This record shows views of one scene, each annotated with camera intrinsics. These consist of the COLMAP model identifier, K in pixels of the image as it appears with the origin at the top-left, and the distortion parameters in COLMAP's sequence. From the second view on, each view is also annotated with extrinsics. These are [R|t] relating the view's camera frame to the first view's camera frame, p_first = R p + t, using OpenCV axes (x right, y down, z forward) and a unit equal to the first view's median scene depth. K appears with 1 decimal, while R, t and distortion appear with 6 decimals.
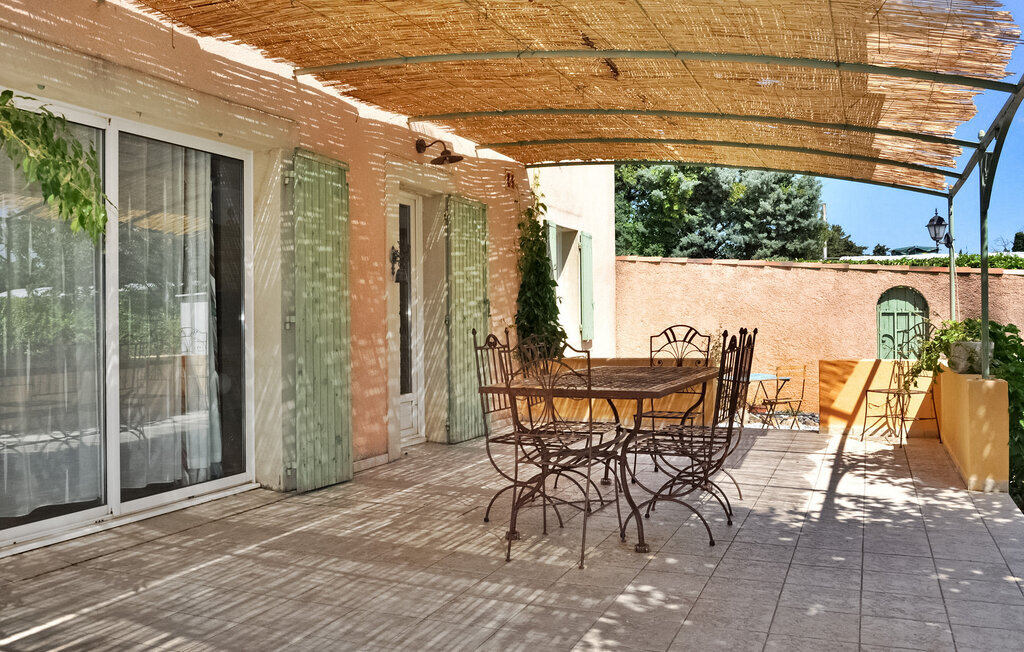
lens RADIAL K [[881.7, 0, 513.6], [0, 881.7, 312.4], [0, 0, 1]] dist [-0.019616, -0.009085]
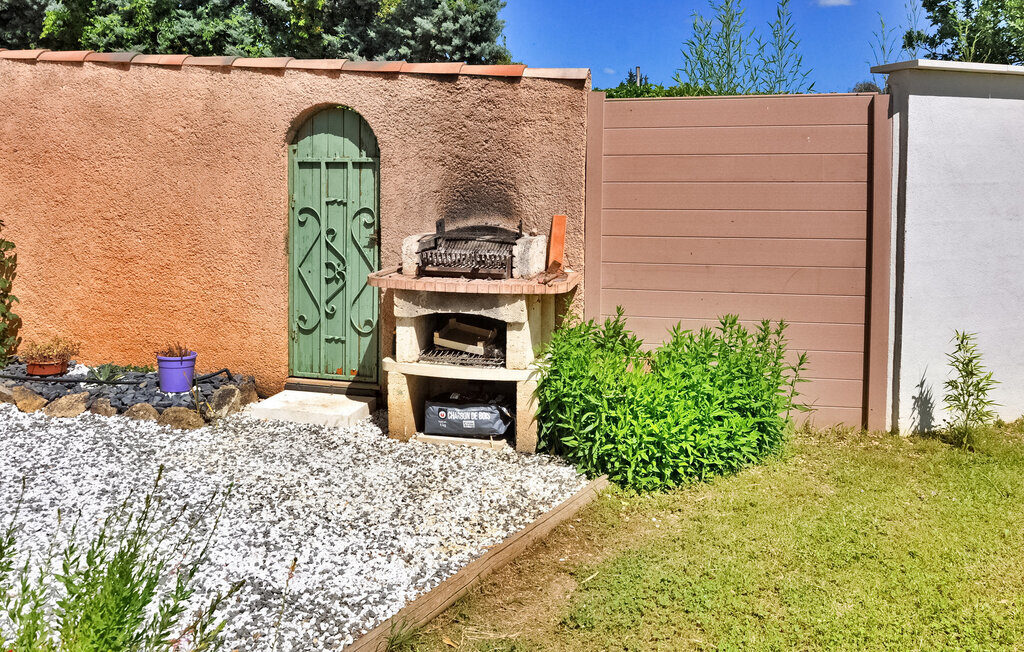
lens RADIAL K [[807.1, 0, 513.4], [0, 807.1, 237.3], [0, 0, 1]] dist [-0.062027, -0.002767]
pose [[0.989041, 0.001362, 0.147634, 0.470268], [-0.013158, 0.996792, 0.078953, 0.005214], [-0.147052, -0.080030, 0.985886, 0.559999]]
